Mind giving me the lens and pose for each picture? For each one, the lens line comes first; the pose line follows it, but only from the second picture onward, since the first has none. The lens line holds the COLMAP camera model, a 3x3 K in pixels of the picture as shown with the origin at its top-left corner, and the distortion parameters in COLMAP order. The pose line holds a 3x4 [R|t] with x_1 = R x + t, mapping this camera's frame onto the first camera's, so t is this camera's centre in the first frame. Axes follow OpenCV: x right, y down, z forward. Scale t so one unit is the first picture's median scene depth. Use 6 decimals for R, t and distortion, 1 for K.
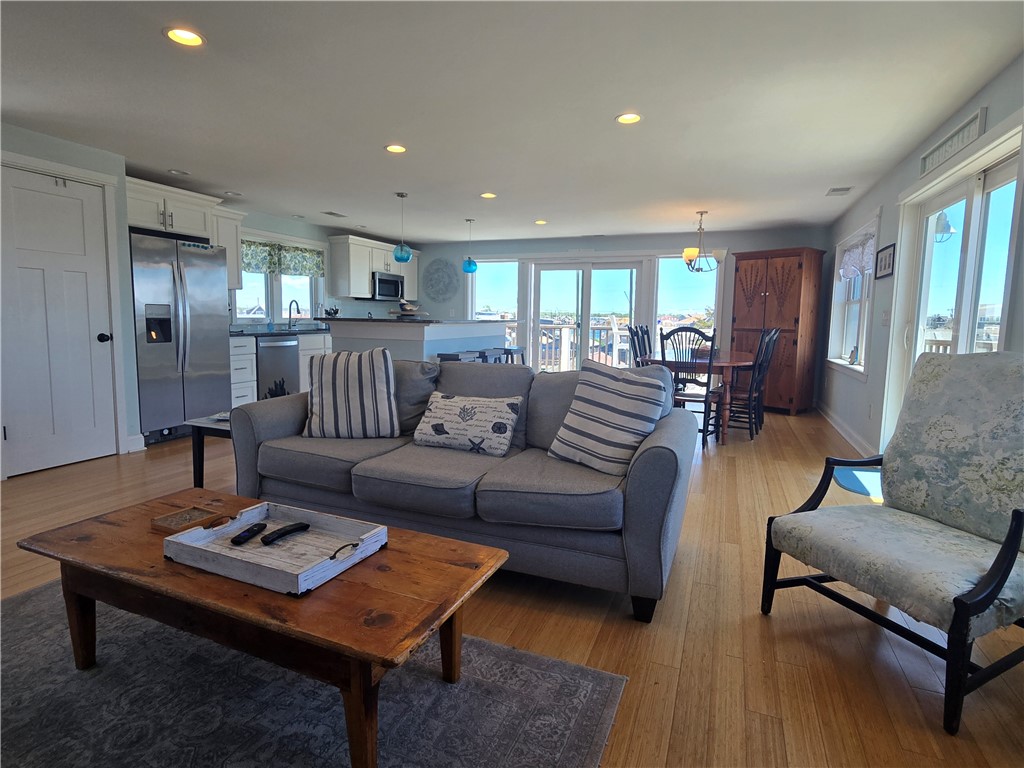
lens RADIAL K [[539.5, 0, 501.9], [0, 539.5, 373.6], [0, 0, 1]] dist [-0.011566, -0.001176]
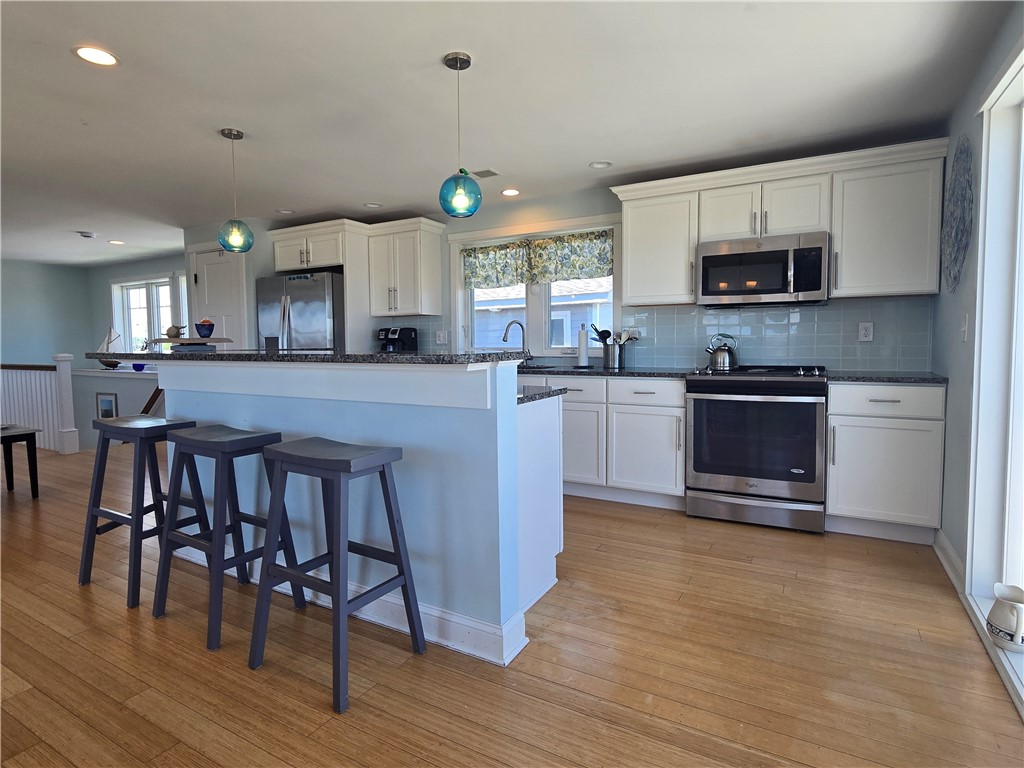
lens RADIAL K [[539.5, 0, 515.1], [0, 539.5, 381.4], [0, 0, 1]] dist [-0.011566, -0.001176]
pose [[-0.110669, 0.053534, -0.992415, 0.272884], [-0.094243, 0.993483, 0.064101, -0.106488], [0.989379, 0.100622, -0.104902, 1.084333]]
